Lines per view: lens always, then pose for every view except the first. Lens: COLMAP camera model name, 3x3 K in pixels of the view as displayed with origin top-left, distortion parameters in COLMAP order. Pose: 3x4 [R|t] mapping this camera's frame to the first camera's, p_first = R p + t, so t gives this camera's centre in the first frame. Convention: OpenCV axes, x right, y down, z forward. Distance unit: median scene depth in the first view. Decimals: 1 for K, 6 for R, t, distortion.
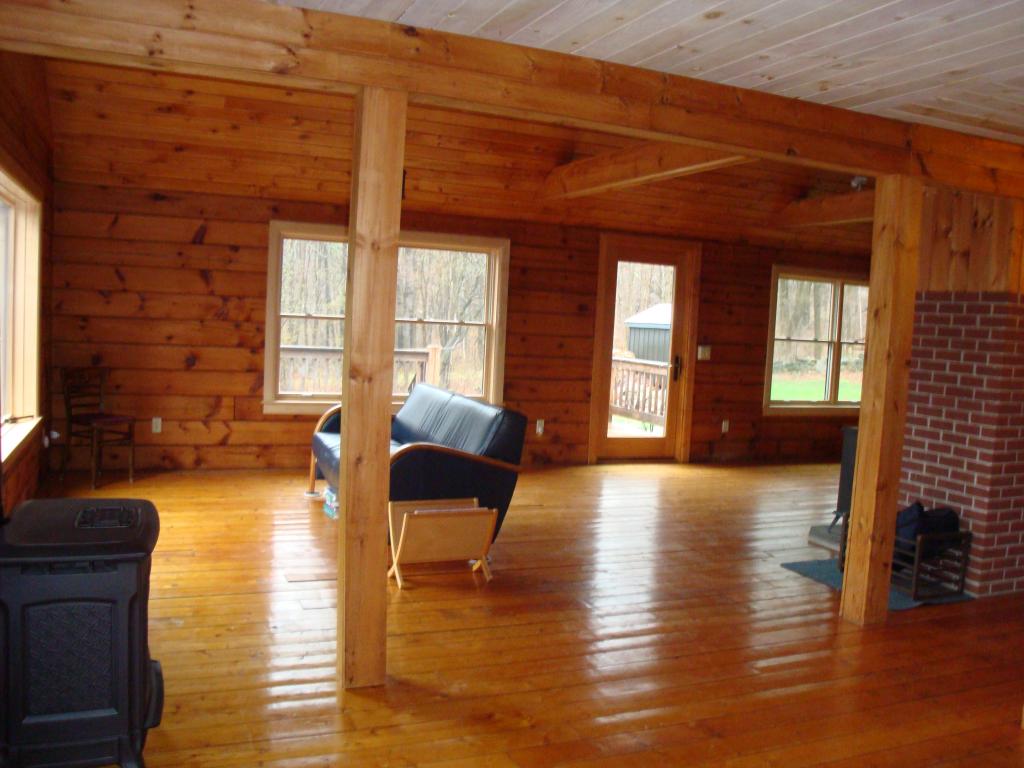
lens RADIAL K [[915.7, 0, 536.1], [0, 915.7, 384.3], [0, 0, 1]] dist [-0.167703, 0.145243]
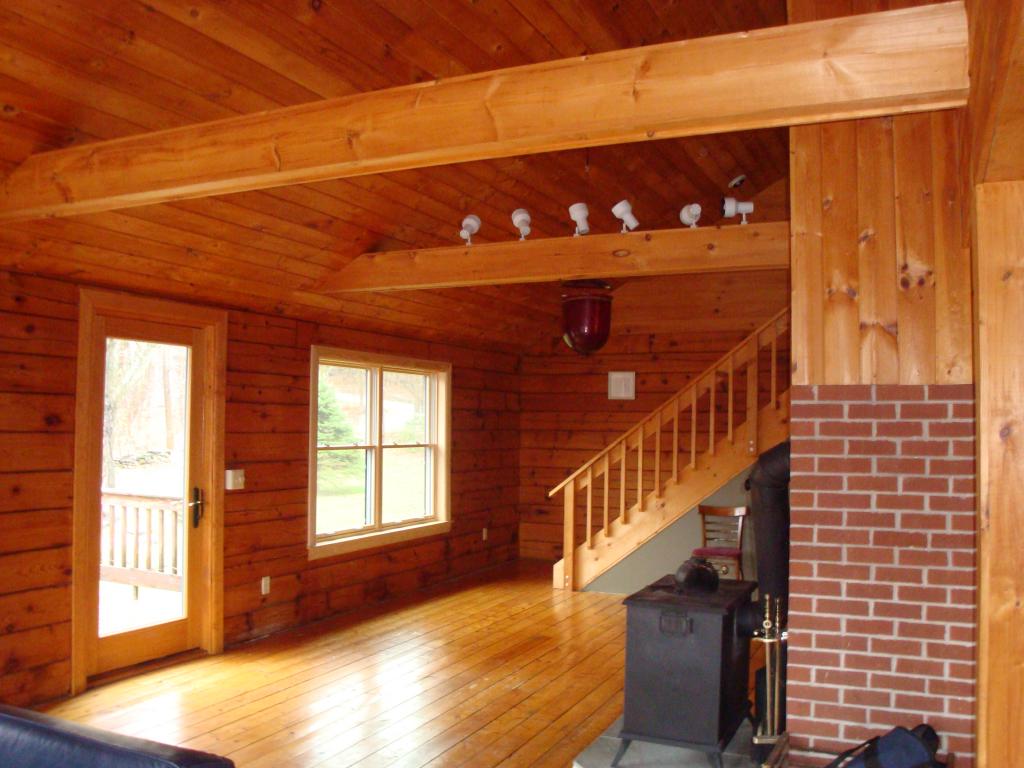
lens RADIAL K [[915.7, 0, 536.1], [0, 915.7, 384.3], [0, 0, 1]] dist [-0.167703, 0.145243]
pose [[0.739389, -0.015245, 0.673106, -0.092802], [0.076437, 0.995181, -0.061425, -0.048779], [-0.668925, 0.096867, 0.736991, 0.397218]]
